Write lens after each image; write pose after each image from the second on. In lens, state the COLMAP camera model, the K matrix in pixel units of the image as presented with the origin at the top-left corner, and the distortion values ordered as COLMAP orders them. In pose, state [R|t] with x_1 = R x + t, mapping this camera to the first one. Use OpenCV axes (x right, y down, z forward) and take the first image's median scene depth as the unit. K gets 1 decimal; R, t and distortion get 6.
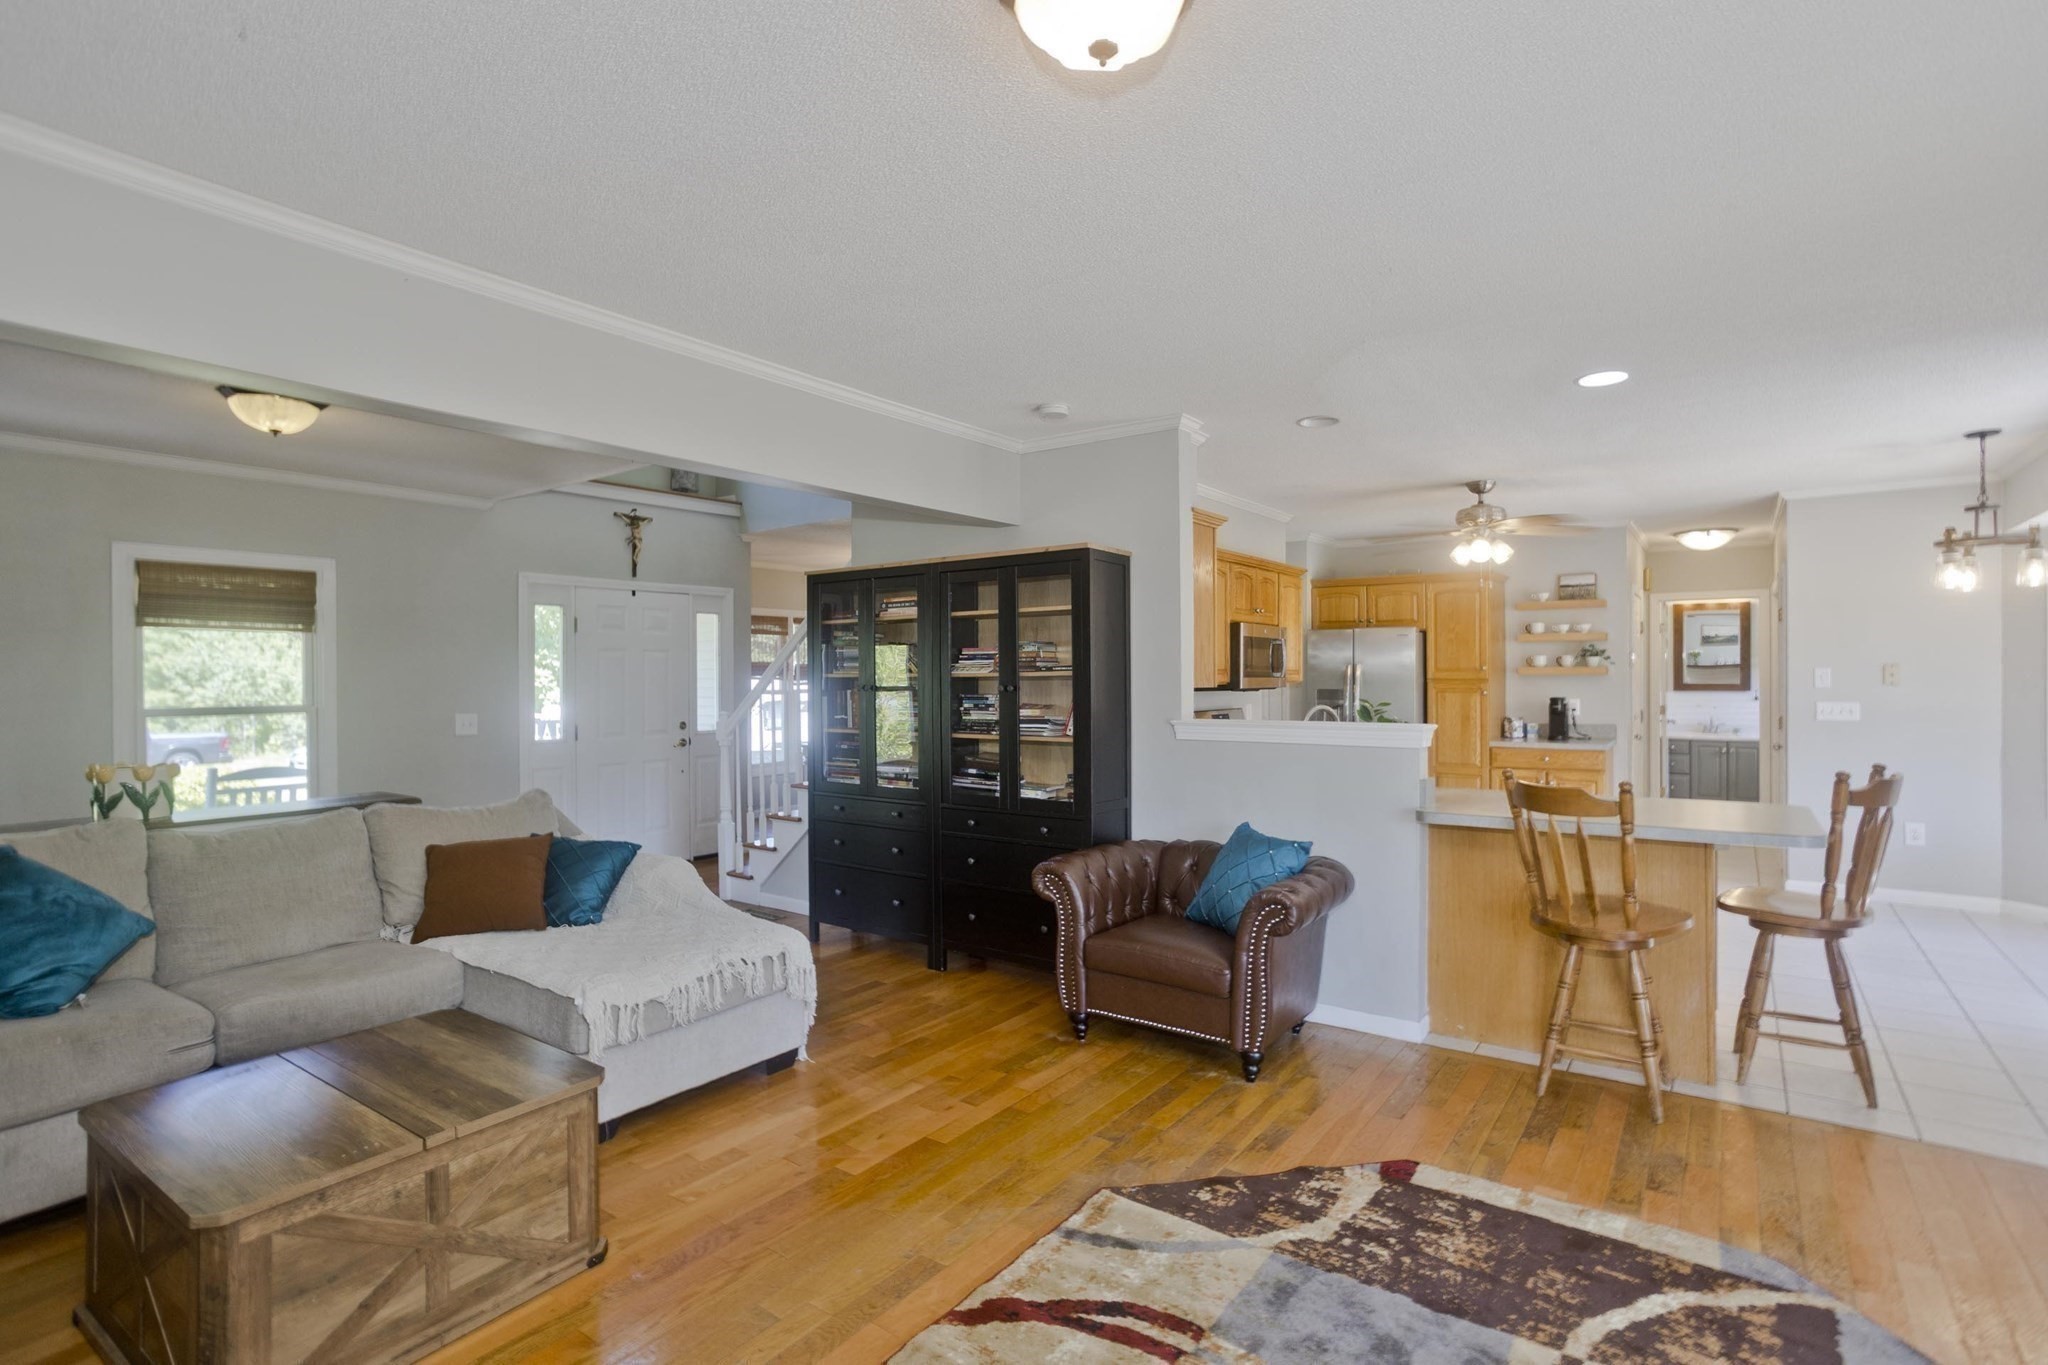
lens RADIAL K [[986.4, 0, 1028.7], [0, 986.4, 665.8], [0, 0, 1]] dist [-0.000492, 0.000273]
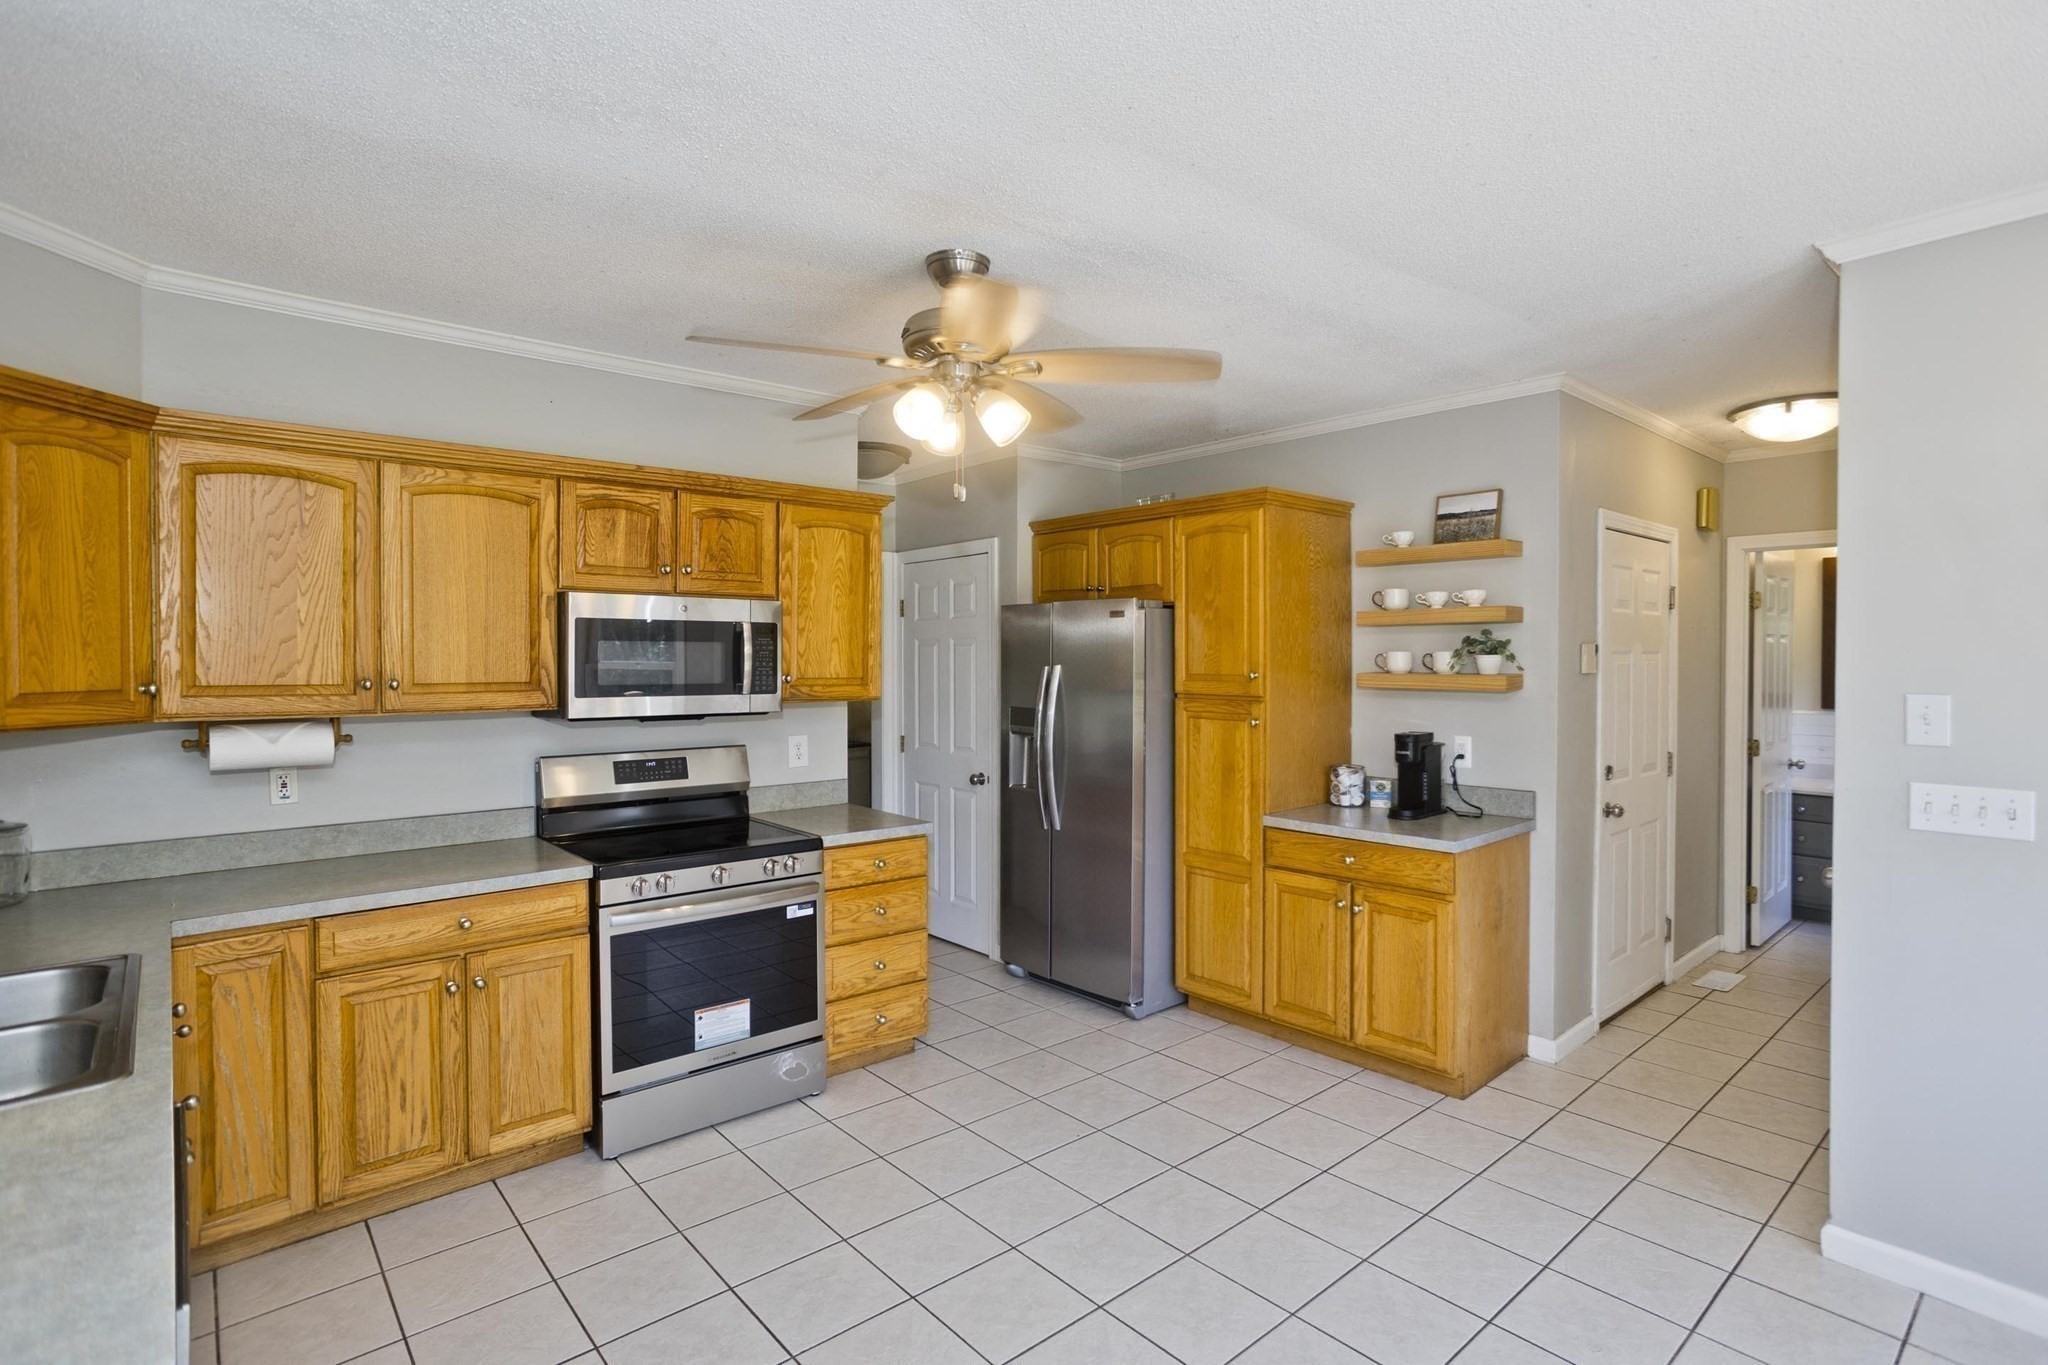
lens RADIAL K [[986.4, 0, 1028.7], [0, 986.4, 665.8], [0, 0, 1]] dist [-0.000492, 0.000273]
pose [[0.975845, 0.006704, -0.218362, 0.447593], [-0.003140, 0.999856, 0.016662, -0.010928], [0.218443, -0.015574, 0.975726, 0.452522]]
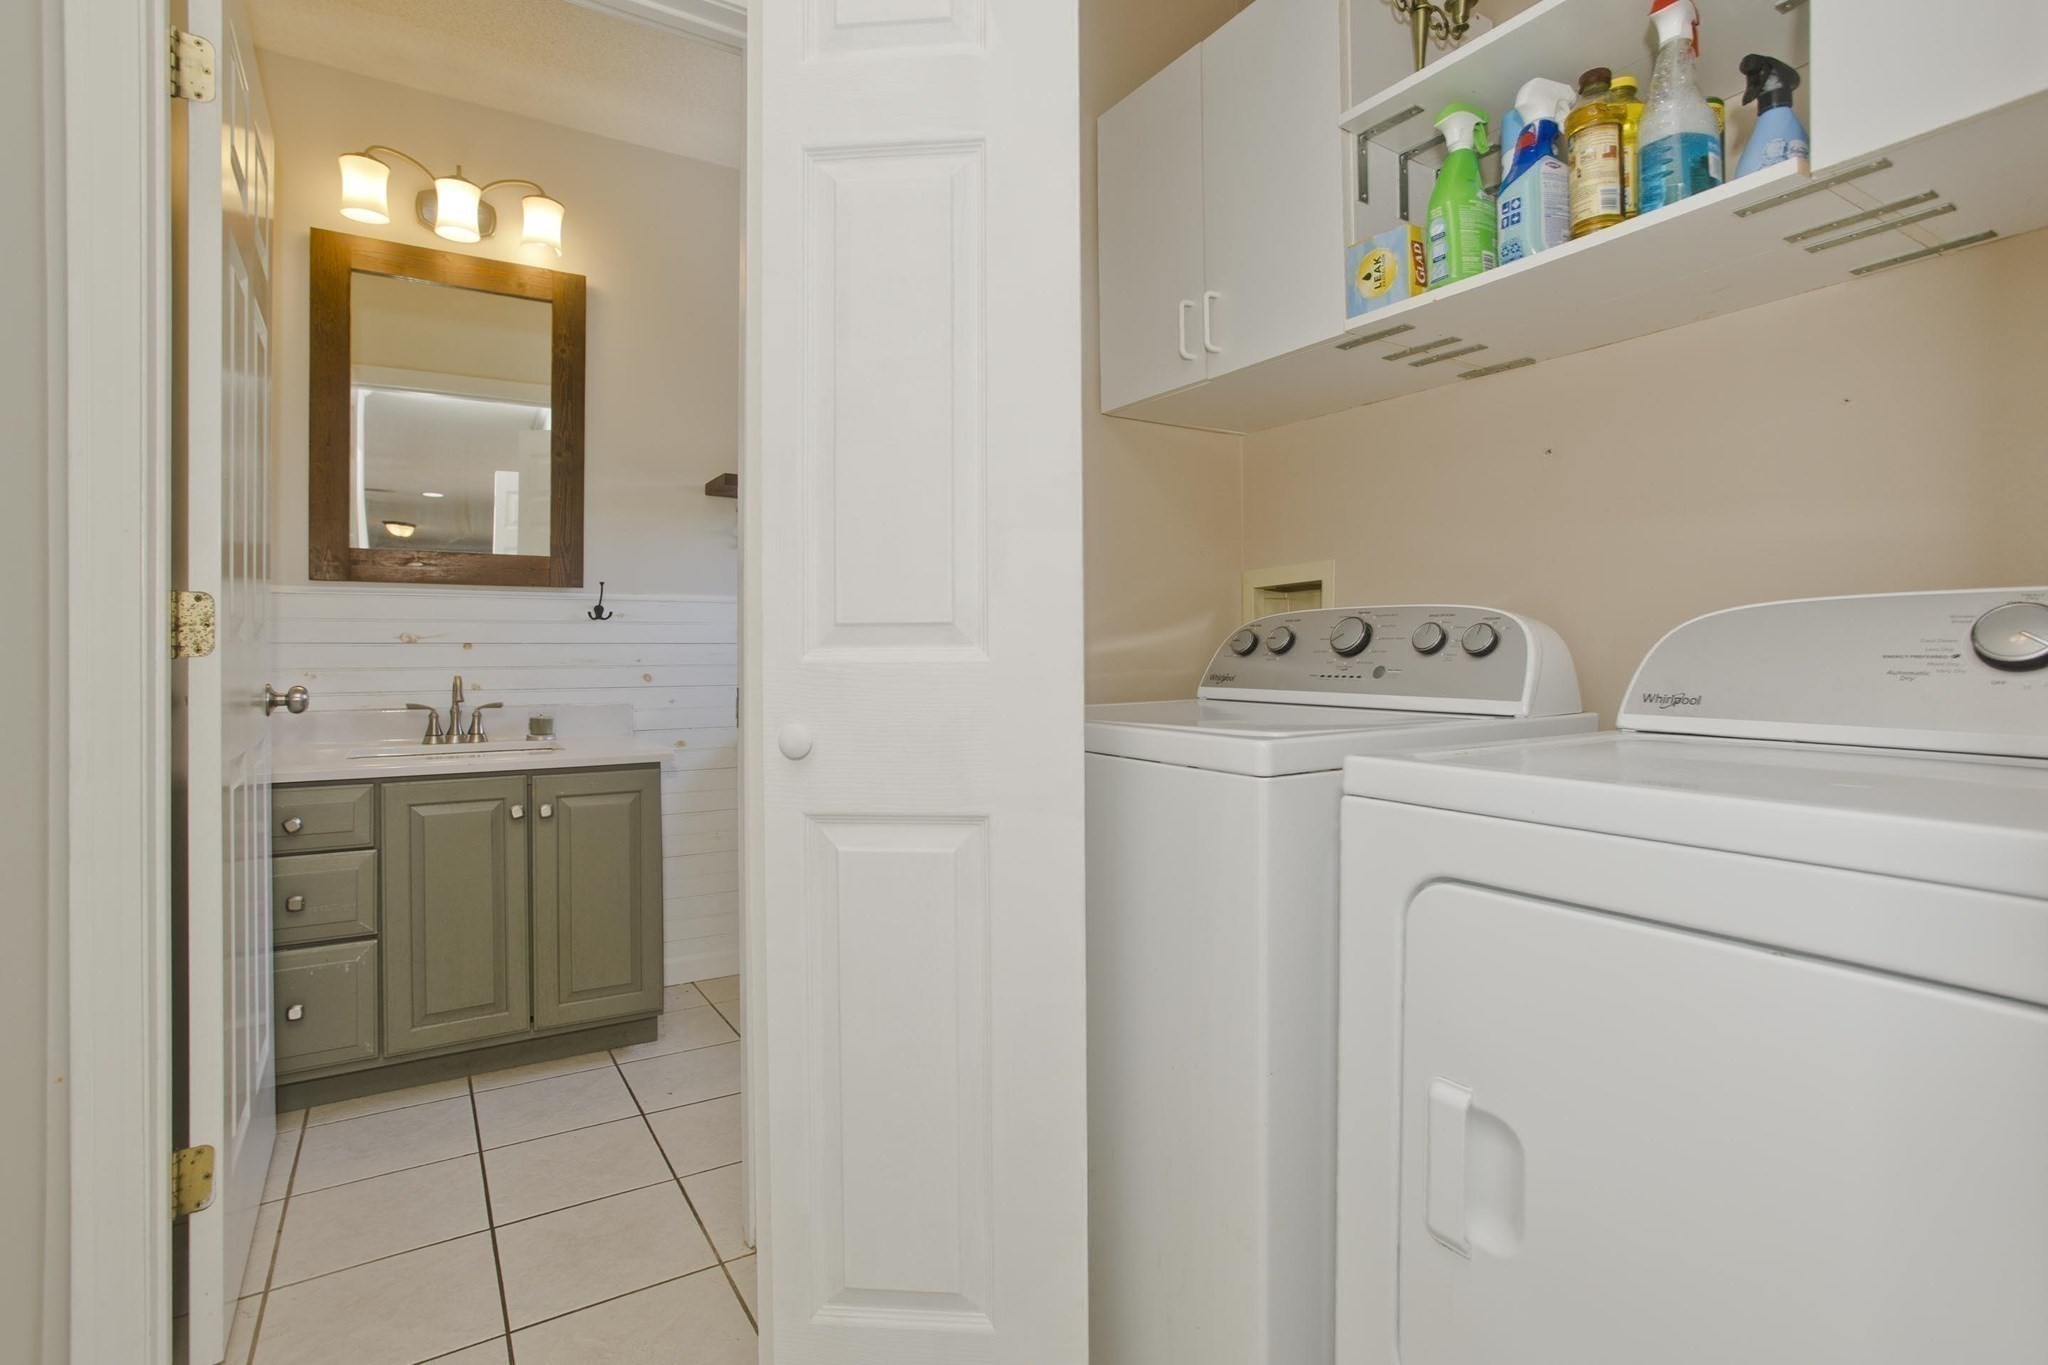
lens RADIAL K [[986.4, 0, 1028.7], [0, 986.4, 665.8], [0, 0, 1]] dist [-0.000492, 0.000273]
pose [[0.374983, 0.002316, 0.927029, 0.679764], [-0.007560, 0.999971, 0.000559, 0.063144], [-0.927001, -0.007218, 0.374990, 1.019913]]
